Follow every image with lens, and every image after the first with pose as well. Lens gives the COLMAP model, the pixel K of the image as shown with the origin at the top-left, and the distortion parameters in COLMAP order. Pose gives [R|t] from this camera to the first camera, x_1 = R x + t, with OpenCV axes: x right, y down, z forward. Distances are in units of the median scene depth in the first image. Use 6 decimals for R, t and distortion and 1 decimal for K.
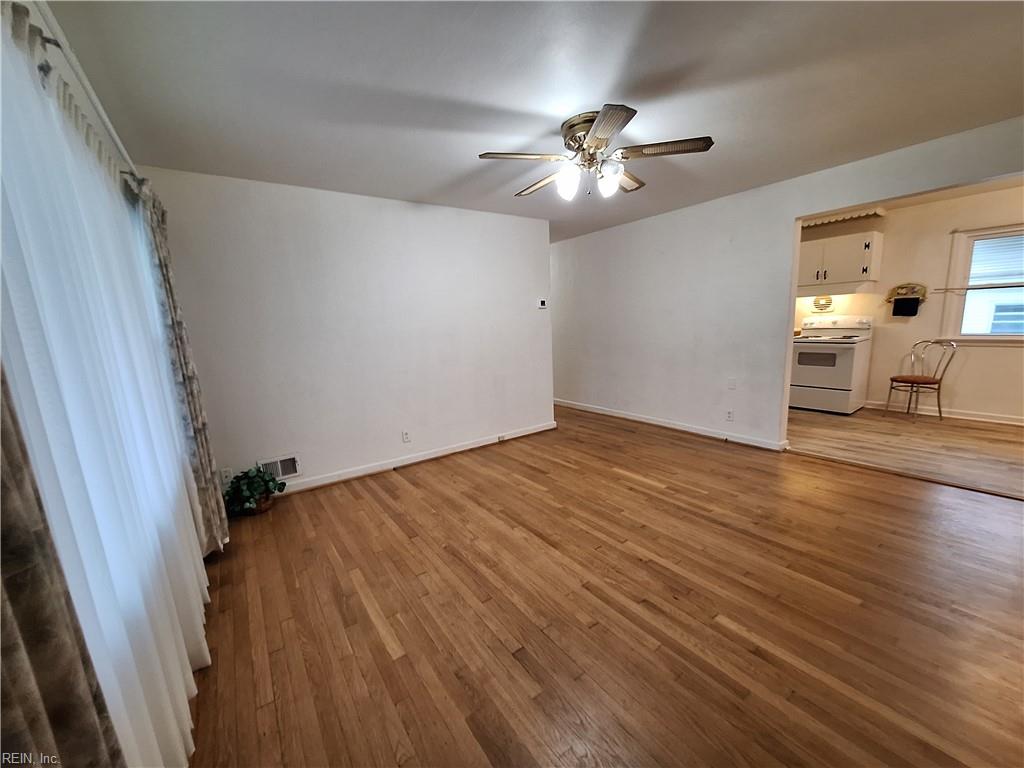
lens RADIAL K [[403.6, 0, 511.7], [0, 403.6, 390.4], [0, 0, 1]] dist [0.001038, 0.000532]
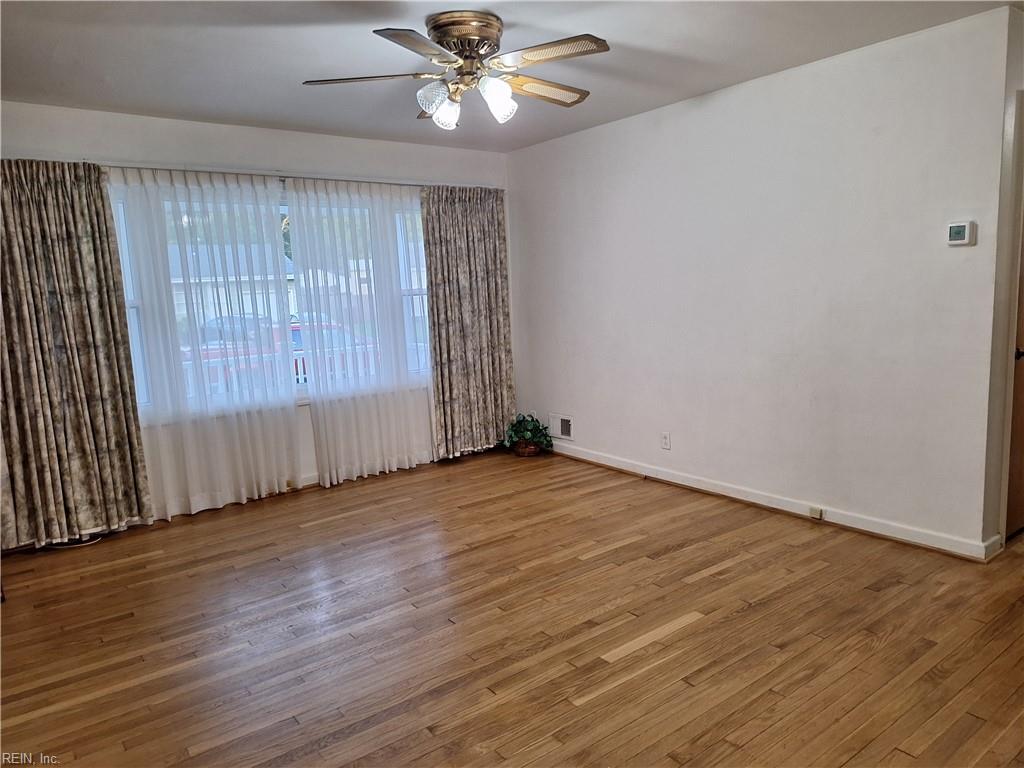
lens RADIAL K [[692.8, 0, 512.0], [0, 692.8, 384.0], [0, 0, 1]] dist [0.000305, -0.000775]
pose [[0.043506, 0.185300, -0.981719, 1.032618], [-0.134386, 0.974804, 0.178039, -0.184839], [0.989974, 0.124184, 0.067311, 0.751426]]
